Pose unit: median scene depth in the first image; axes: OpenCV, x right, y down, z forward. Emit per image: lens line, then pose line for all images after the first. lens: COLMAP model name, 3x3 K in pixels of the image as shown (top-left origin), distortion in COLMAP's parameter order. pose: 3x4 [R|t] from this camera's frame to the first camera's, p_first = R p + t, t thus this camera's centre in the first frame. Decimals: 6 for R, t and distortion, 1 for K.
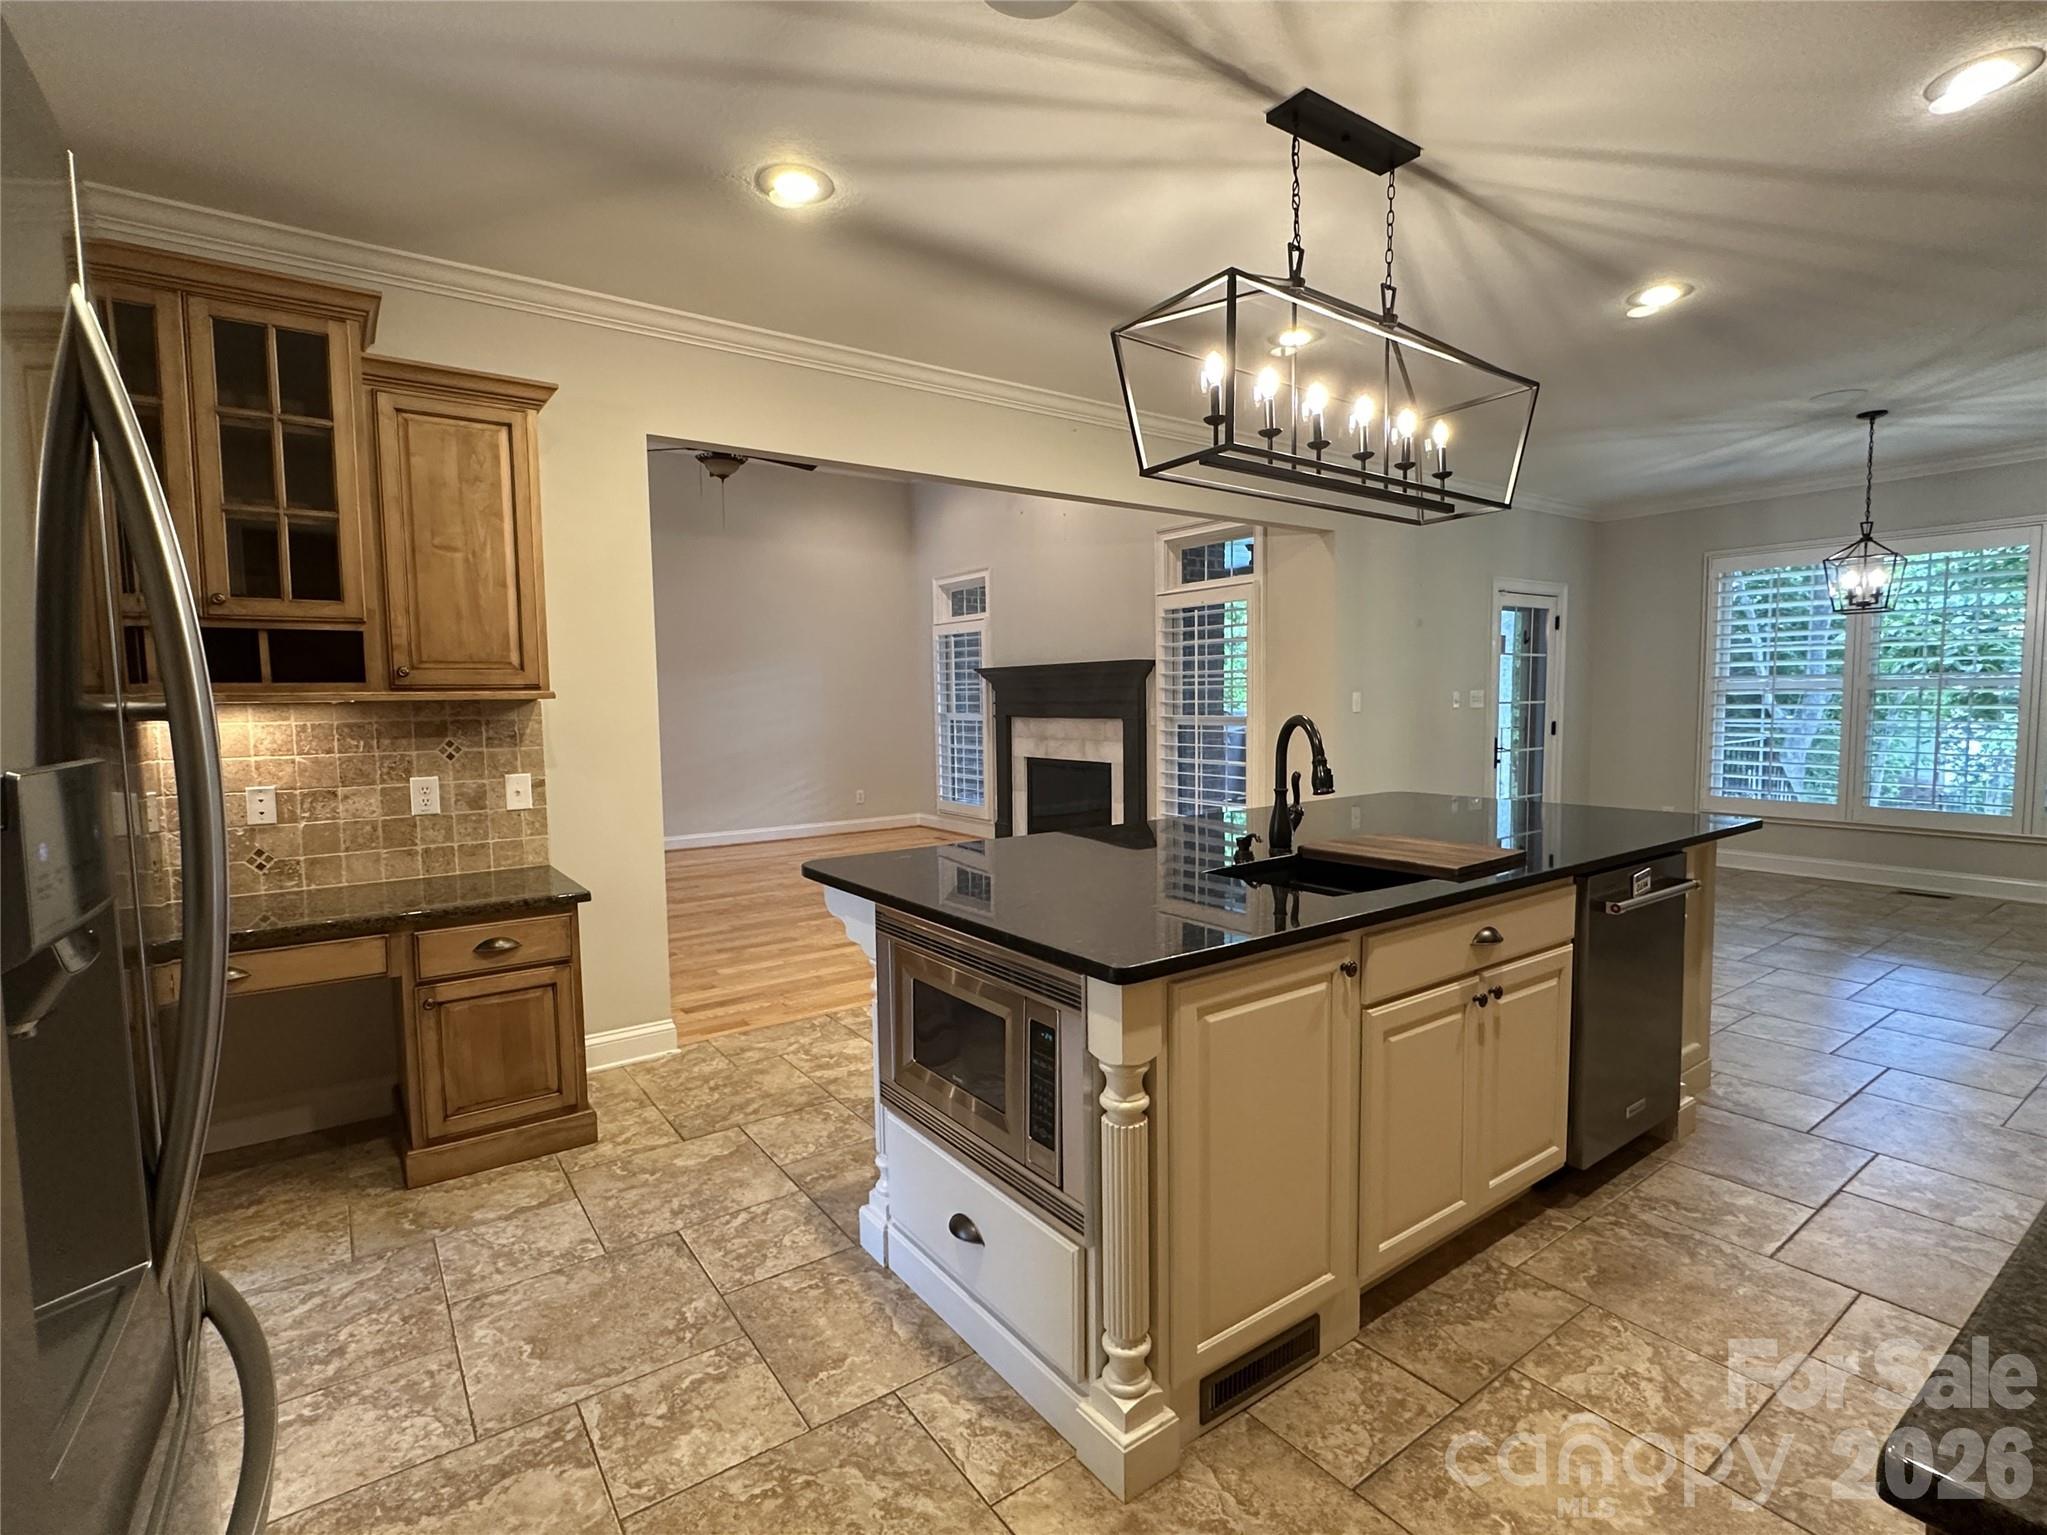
lens RADIAL K [[975.4, 0, 1023.5], [0, 975.4, 767.5], [0, 0, 1]] dist [-0.001116, 0.000043]
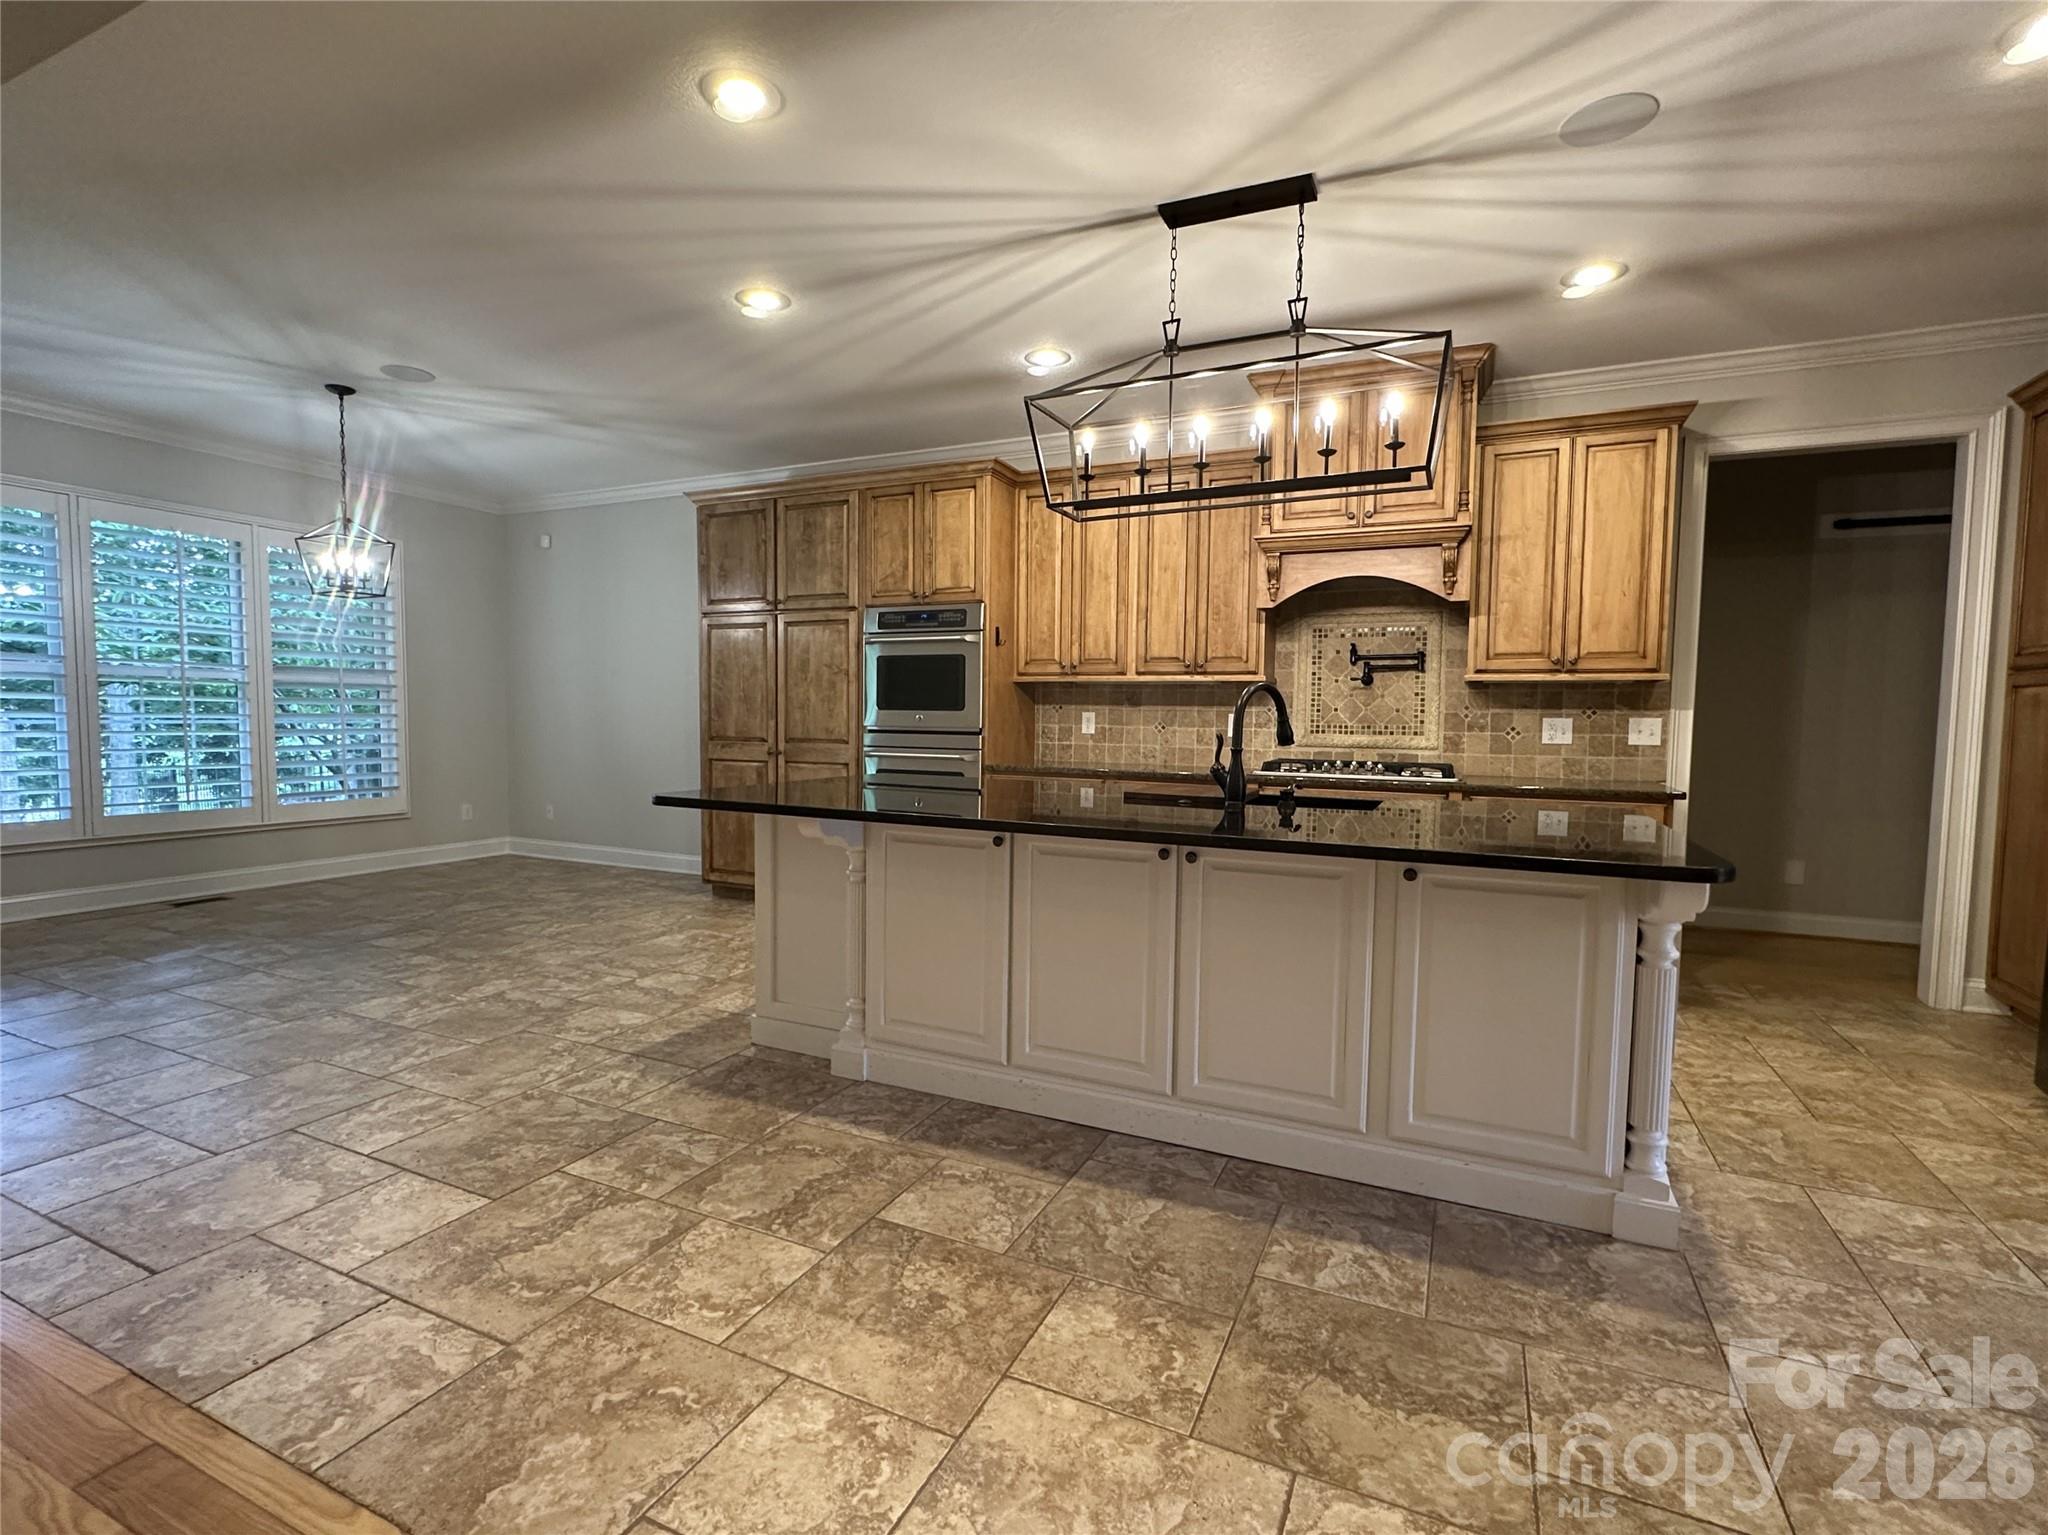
lens RADIAL K [[954.2, 0, 1023.7], [0, 954.2, 771.8], [0, 0, 1]] dist [-0.003161, 0.000135]
pose [[-0.487948, -0.045687, 0.871676, -0.460518], [0.055861, 0.994948, 0.083418, -0.044533], [-0.871083, 0.089396, -0.482931, 1.421988]]
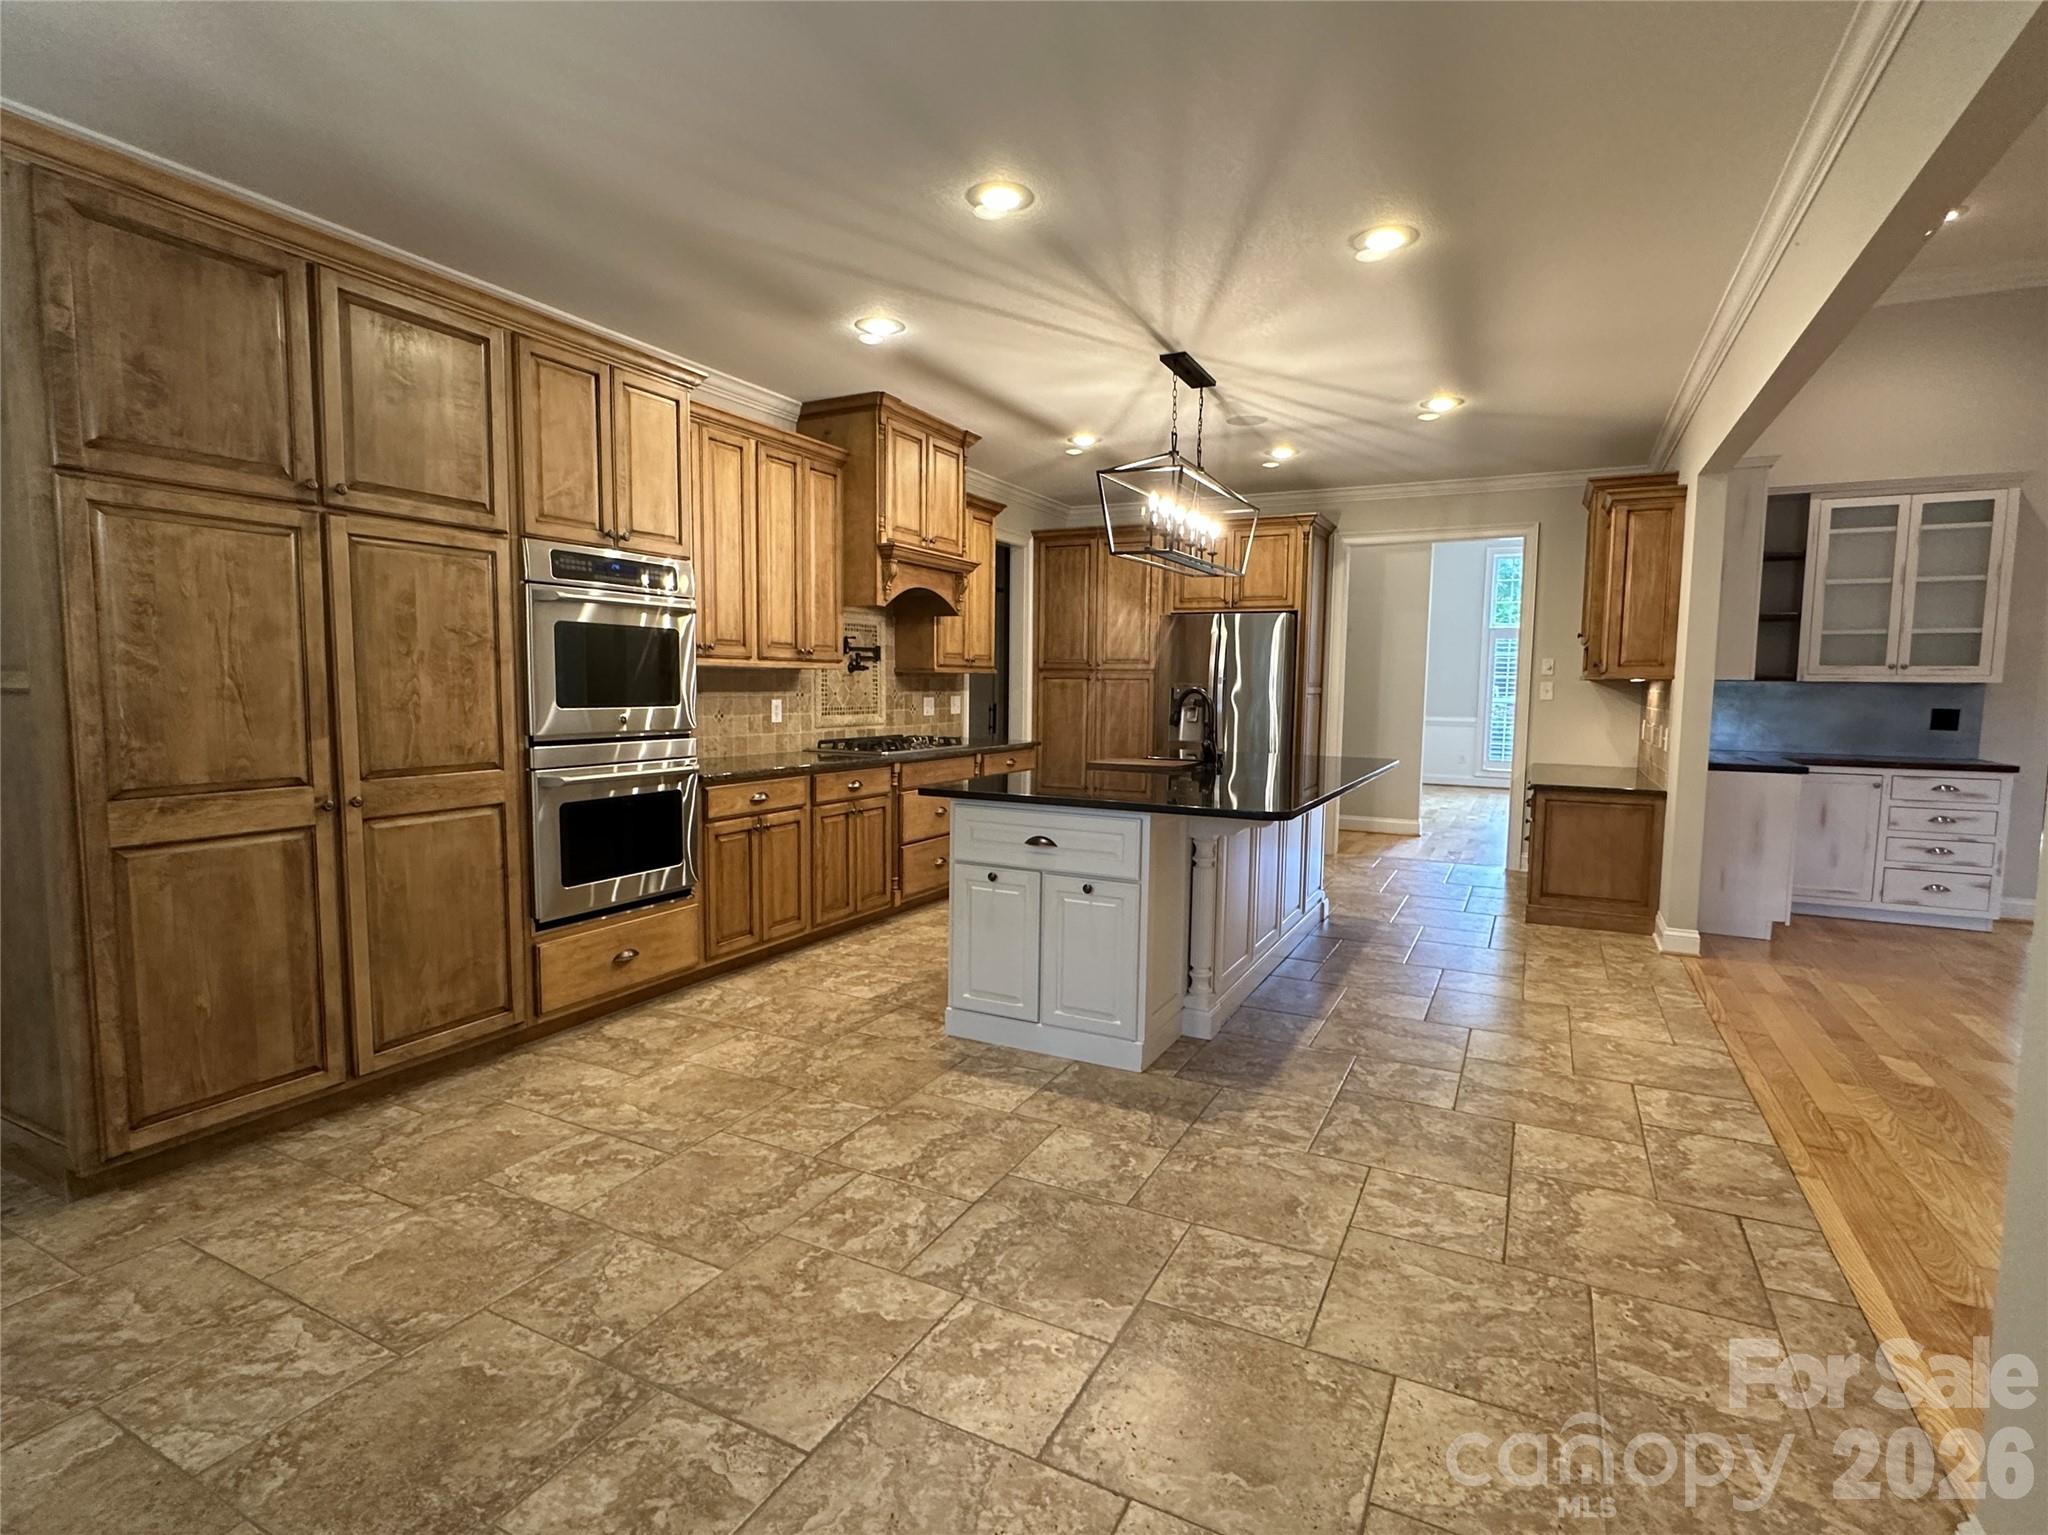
lens RADIAL K [[1011.9, 0, 1023.2], [0, 1011.9, 770.3], [0, 0, 1]] dist [-0.003407, -0.000561]
pose [[-0.889863, 0.041869, -0.454303, 1.148052], [-0.033259, 0.987178, 0.156123, -0.147246], [0.455015, 0.154038, -0.877060, 2.016210]]
